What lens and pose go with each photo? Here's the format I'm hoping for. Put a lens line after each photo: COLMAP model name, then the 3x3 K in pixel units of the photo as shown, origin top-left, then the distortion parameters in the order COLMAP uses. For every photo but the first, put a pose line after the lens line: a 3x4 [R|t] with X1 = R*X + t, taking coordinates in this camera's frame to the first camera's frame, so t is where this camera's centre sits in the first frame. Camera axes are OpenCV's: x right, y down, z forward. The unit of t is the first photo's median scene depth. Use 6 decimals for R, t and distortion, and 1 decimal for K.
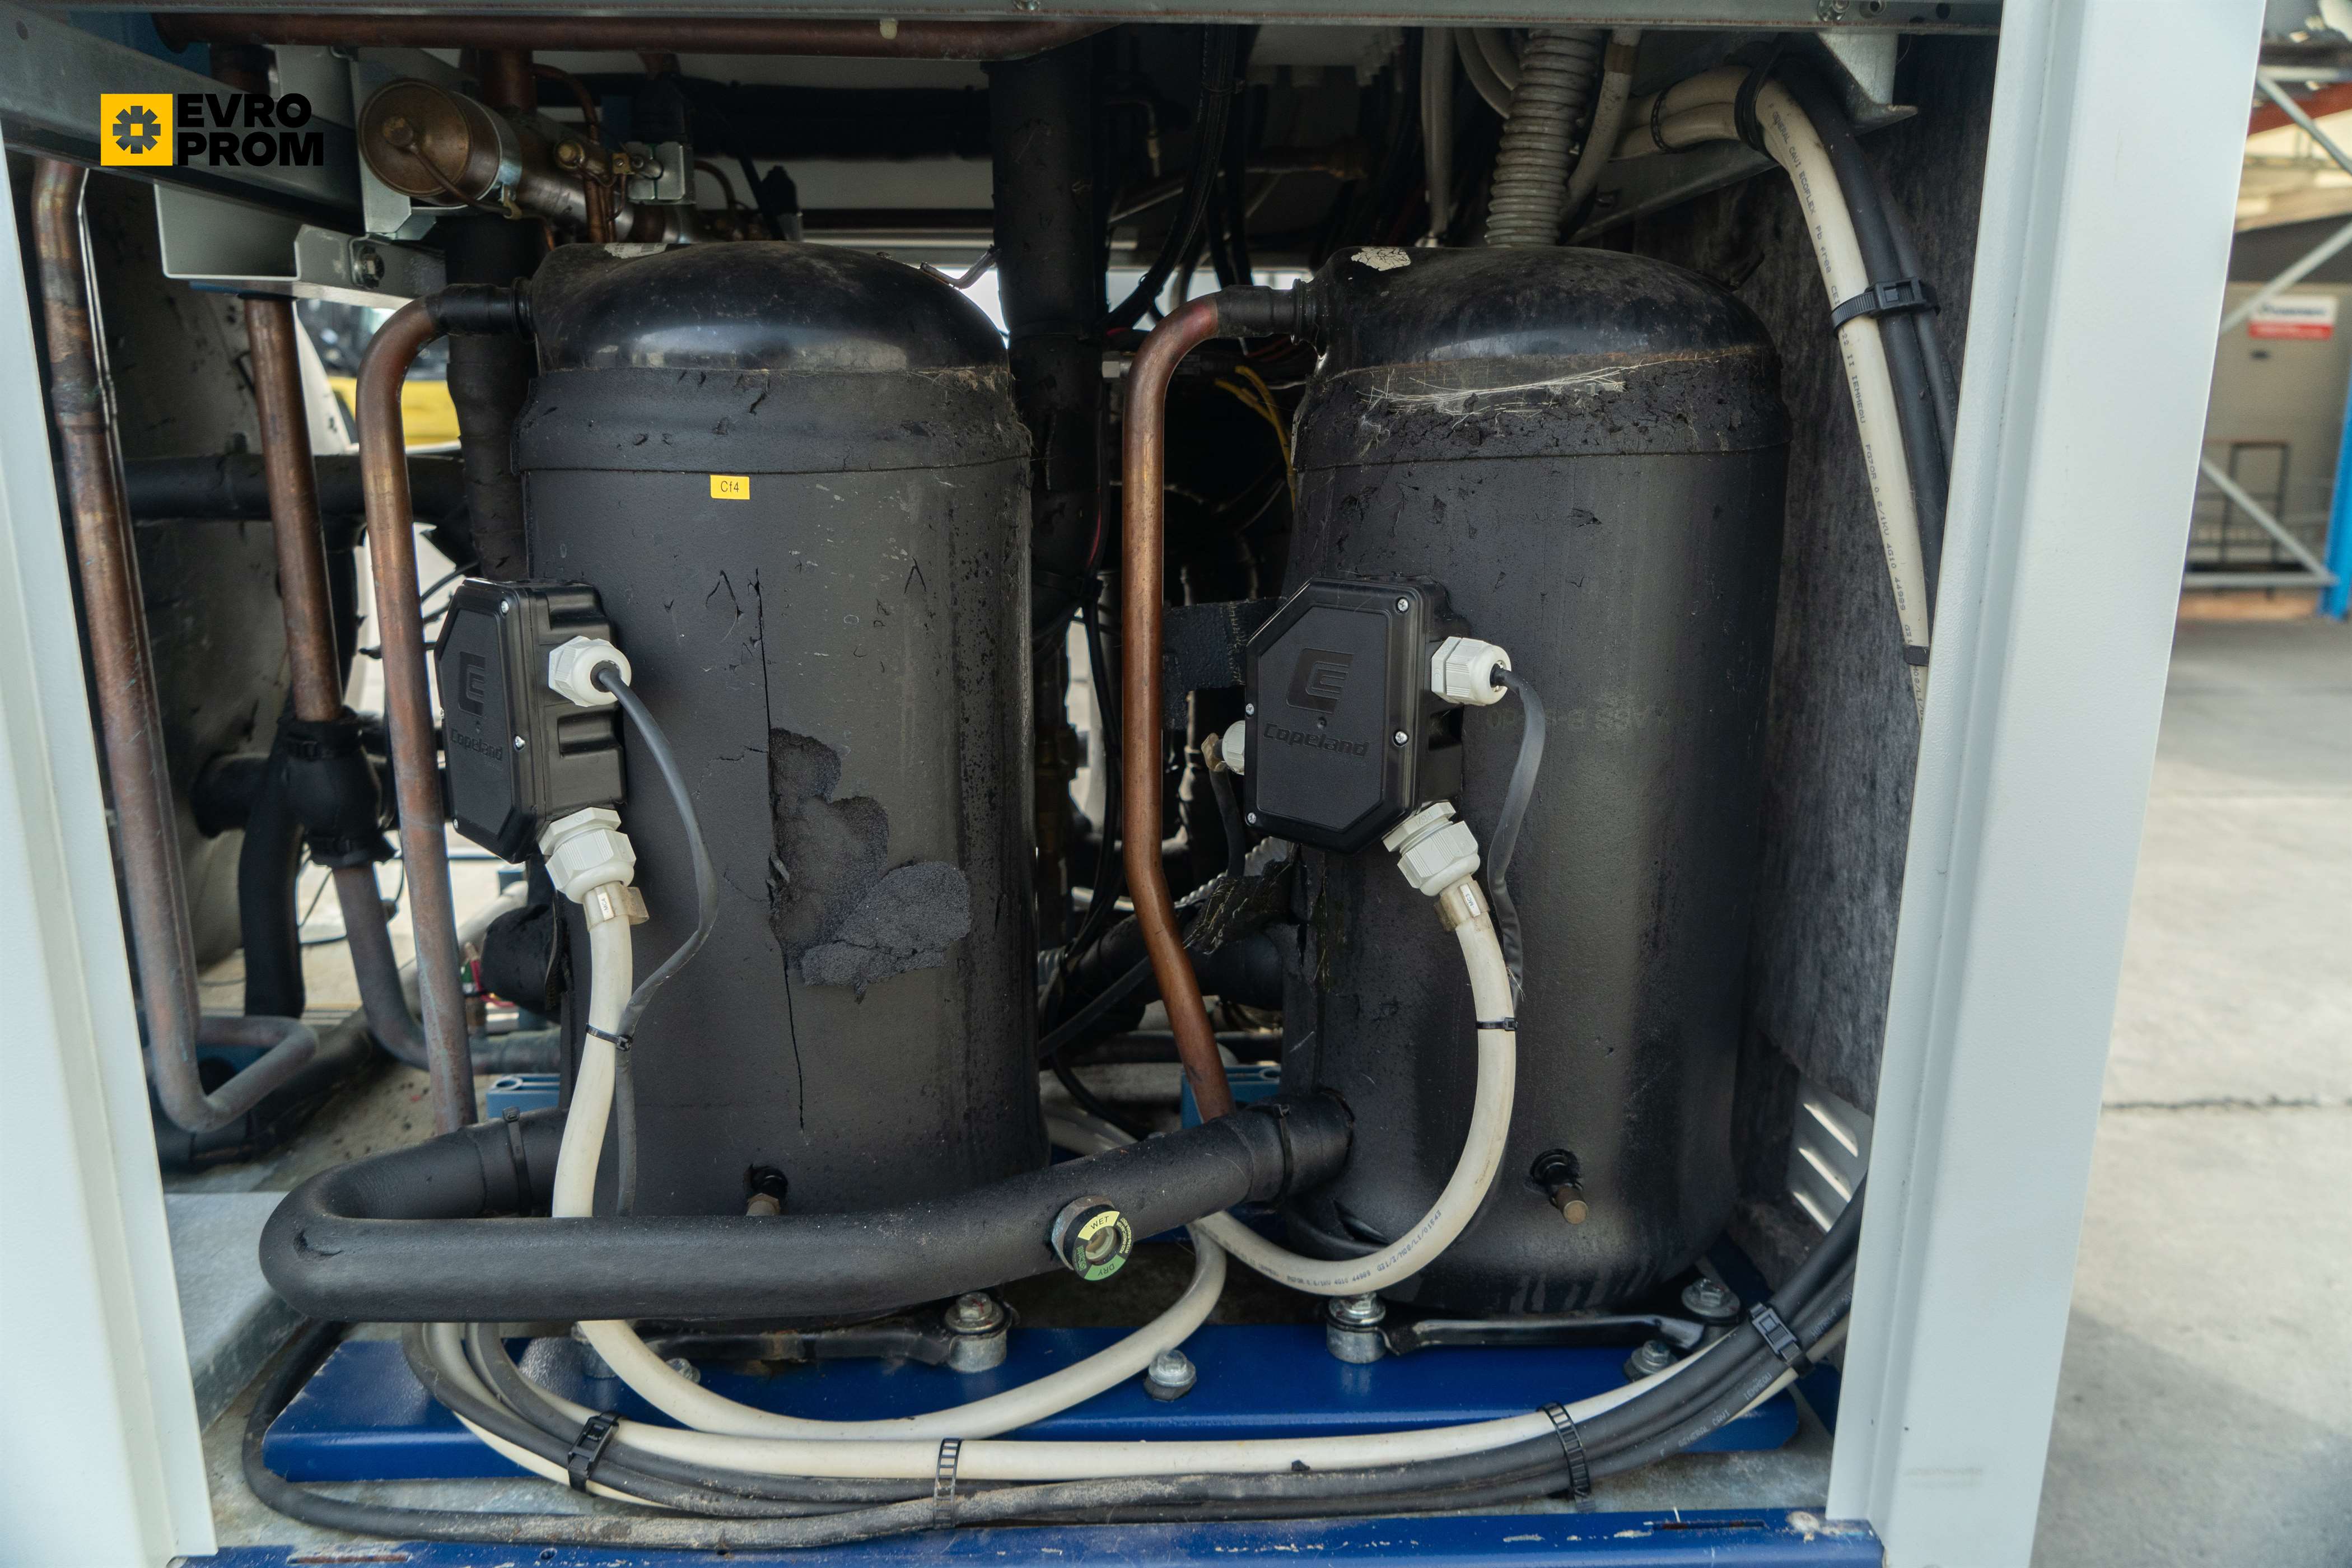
lens RADIAL K [[1564.7, 0, 1179.6], [0, 1564.7, 769.7], [0, 0, 1]] dist [-0.027698, 0.015761]
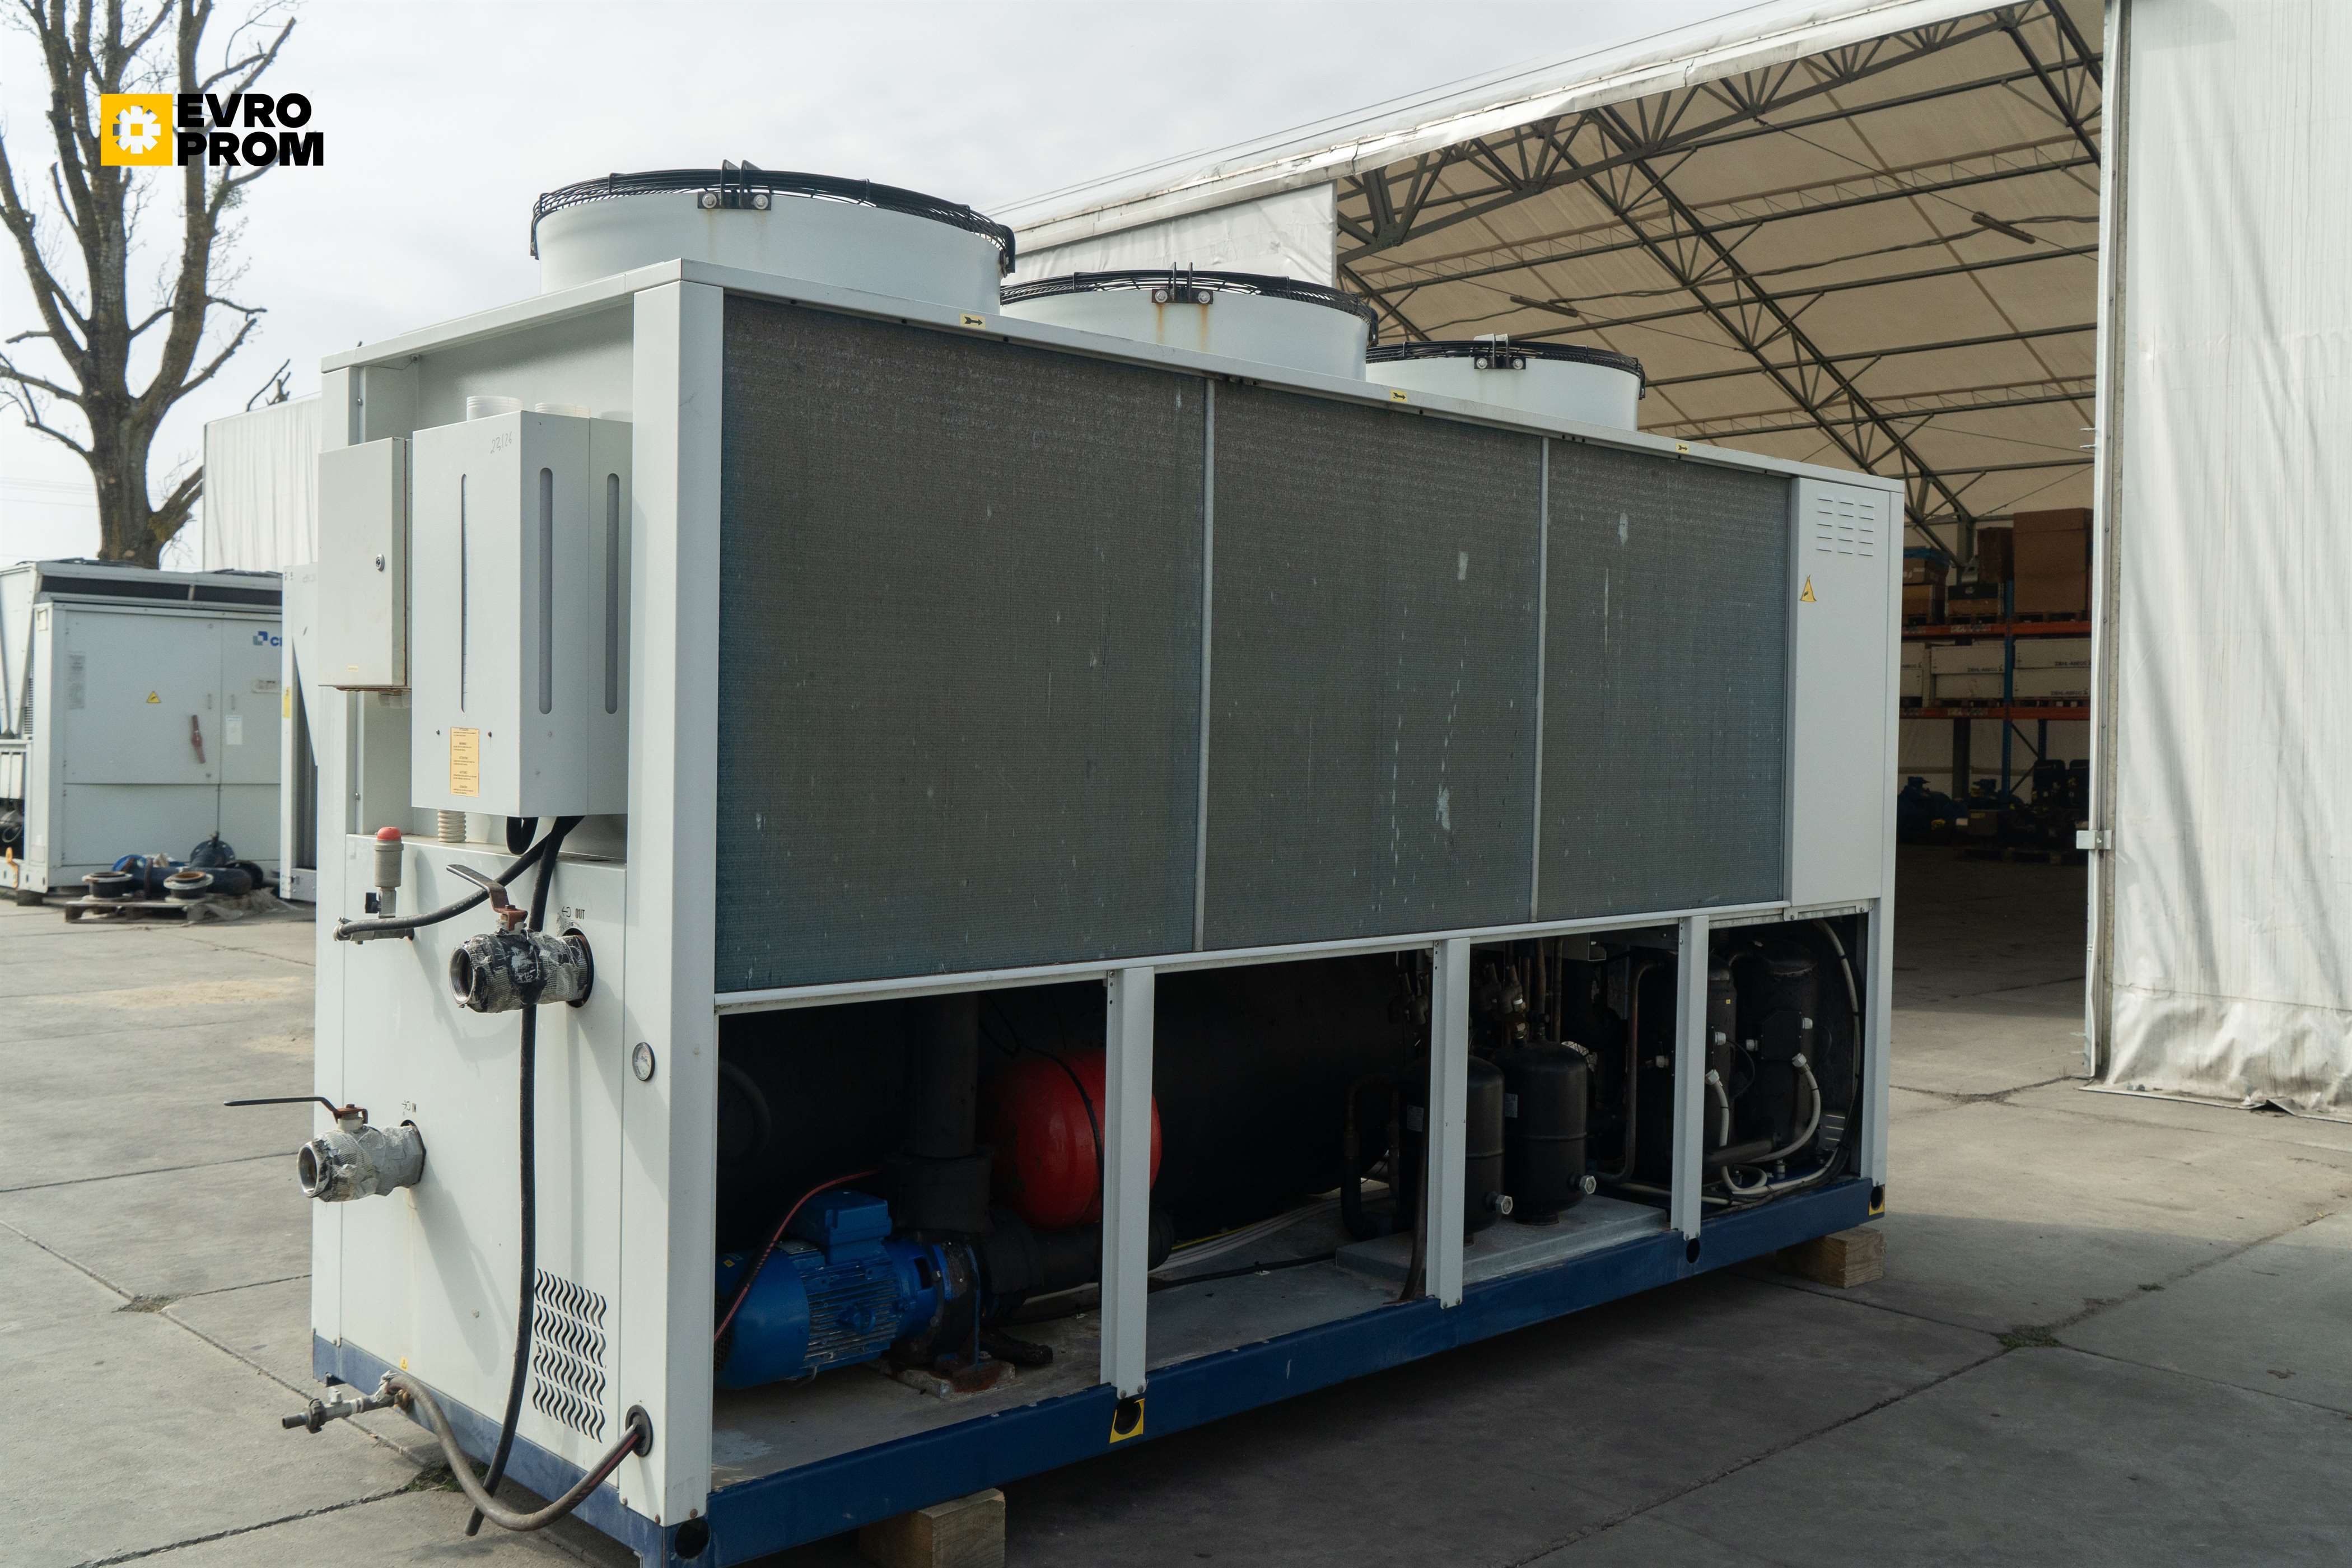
lens RADIAL K [[2135.6, 0, 1176.0], [0, 2135.6, 784.0], [0, 0, 1]] dist [0.008937, 0.009274]
pose [[0.750683, -0.013605, 0.660523, -6.235858], [0.133201, 0.982373, -0.131149, -0.195412], [-0.647096, 0.186434, 0.739263, -3.179173]]
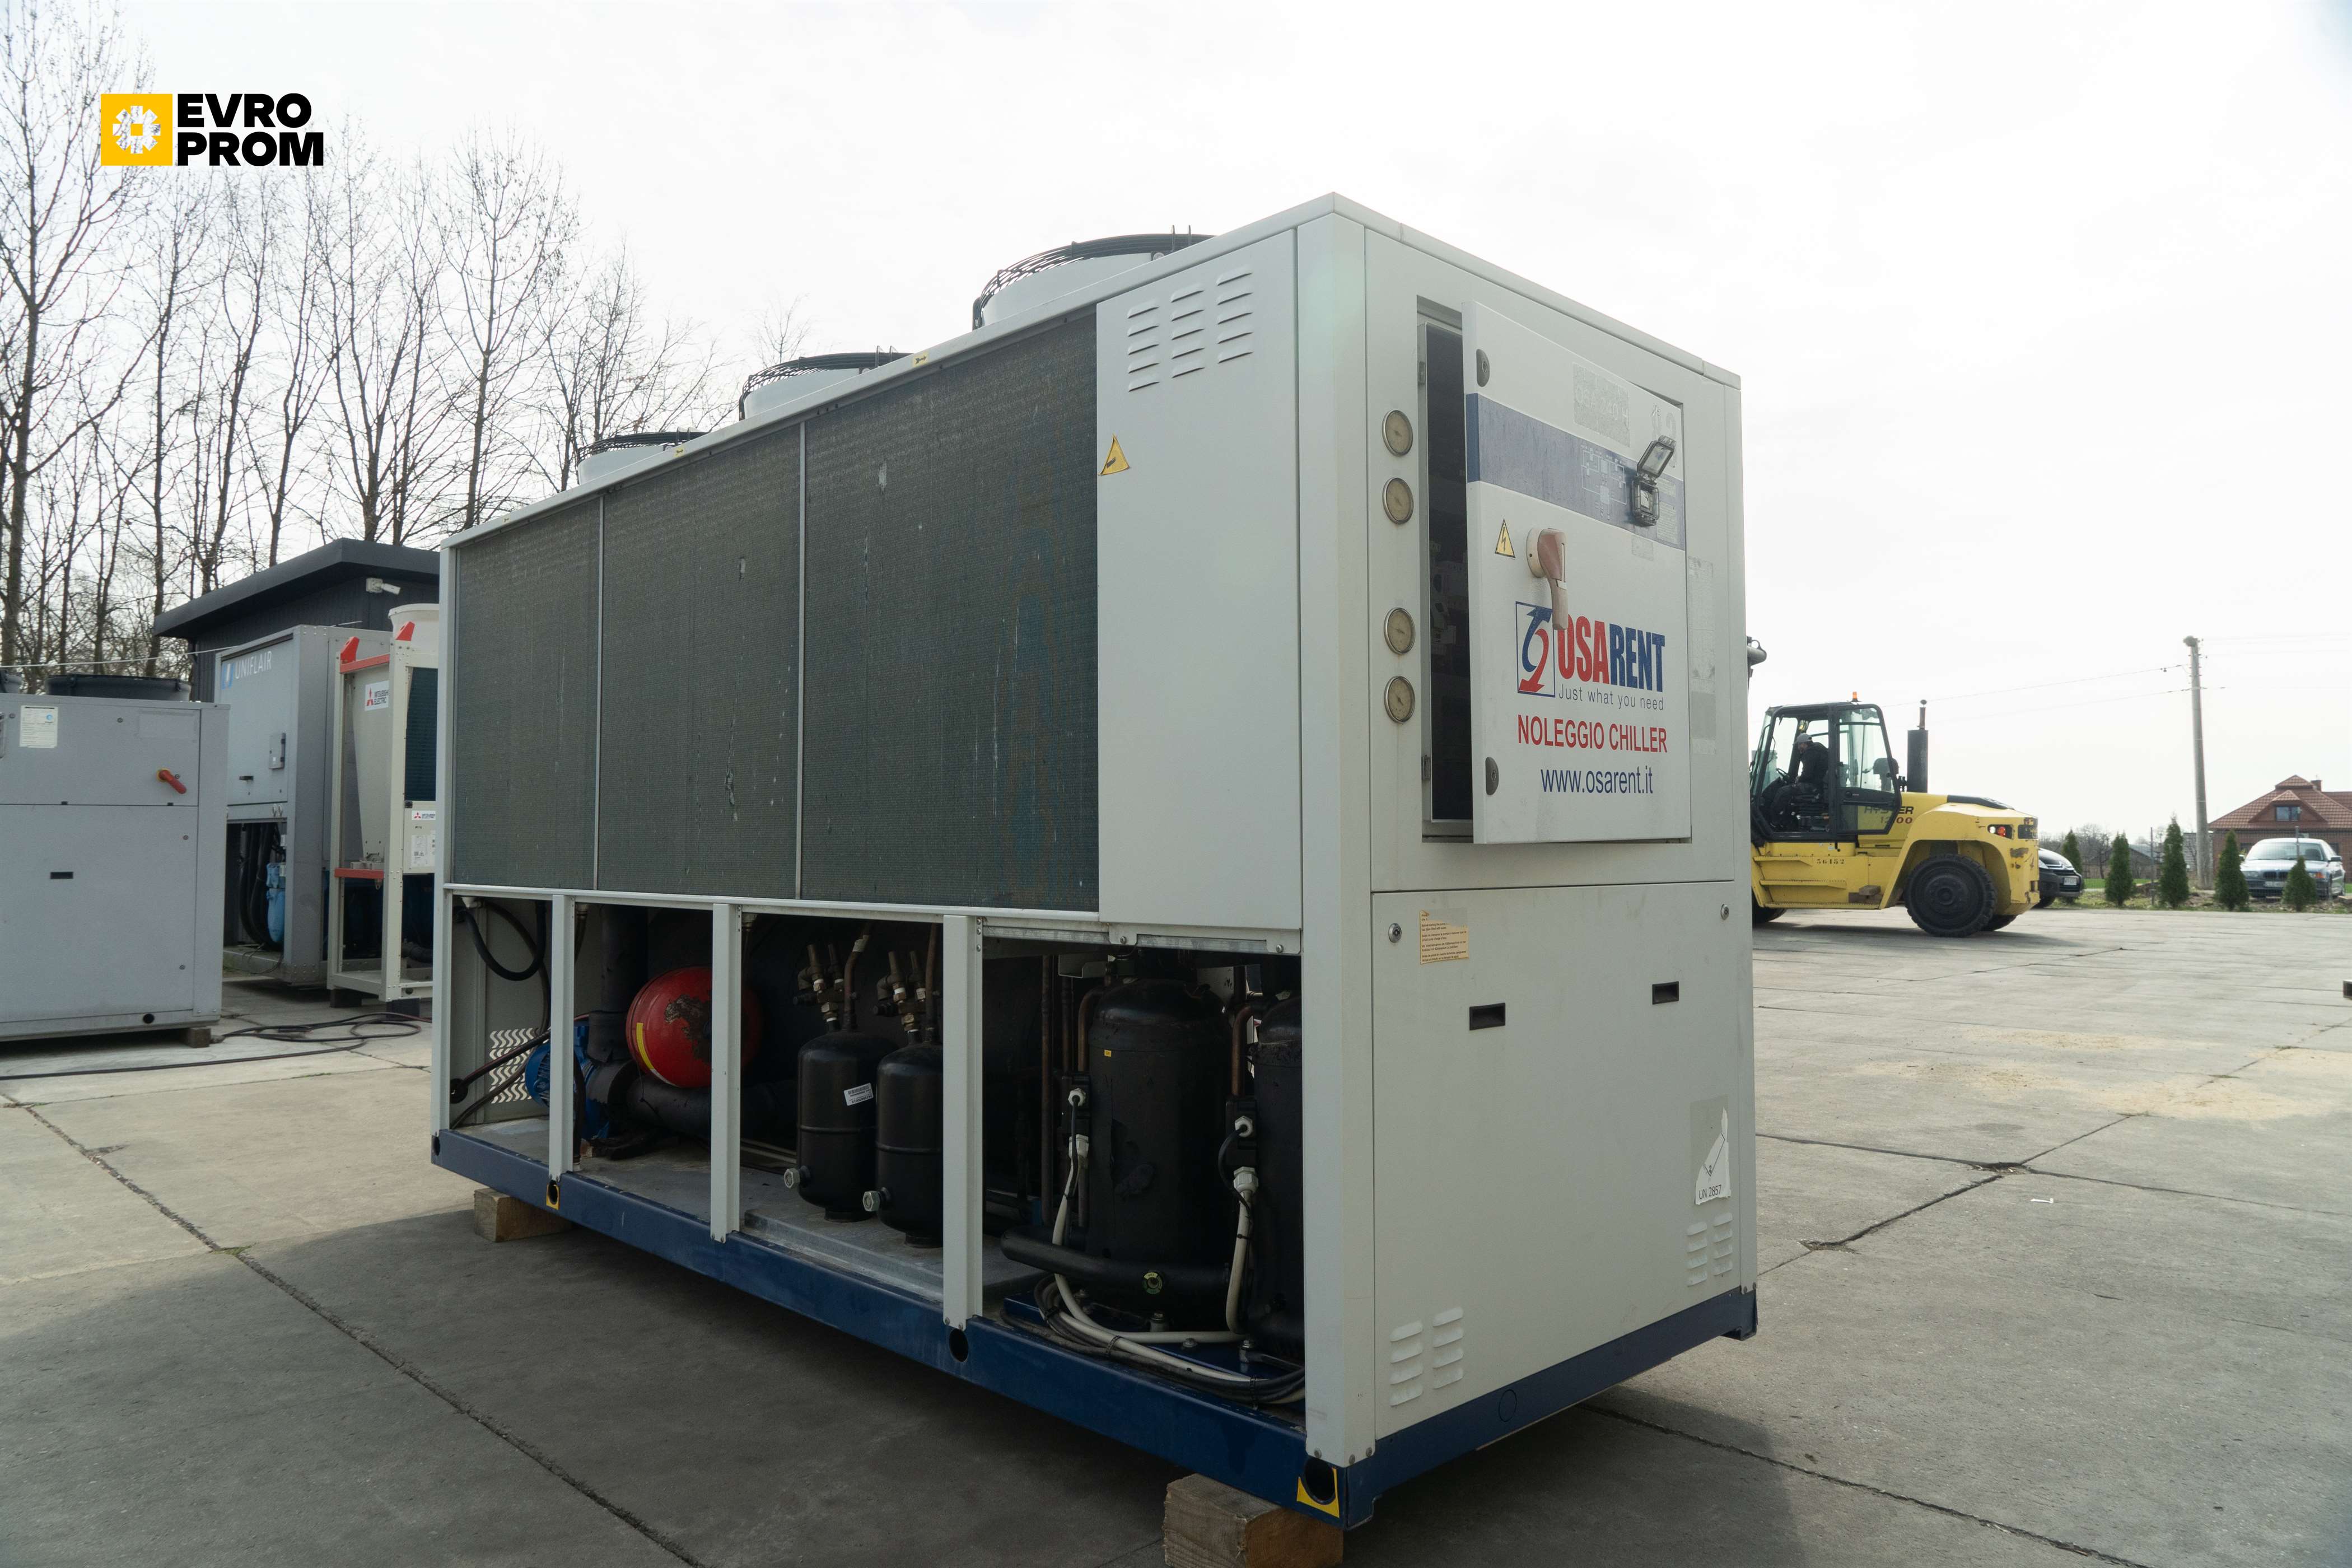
lens RADIAL K [[1564.7, 0, 1179.6], [0, 1564.7, 769.7], [0, 0, 1]] dist [-0.027698, 0.015761]
pose [[0.669856, -0.043052, -0.741242, 2.570502], [-0.156922, 0.967558, -0.198006, -0.116977], [0.725719, 0.248953, 0.641369, -1.429640]]
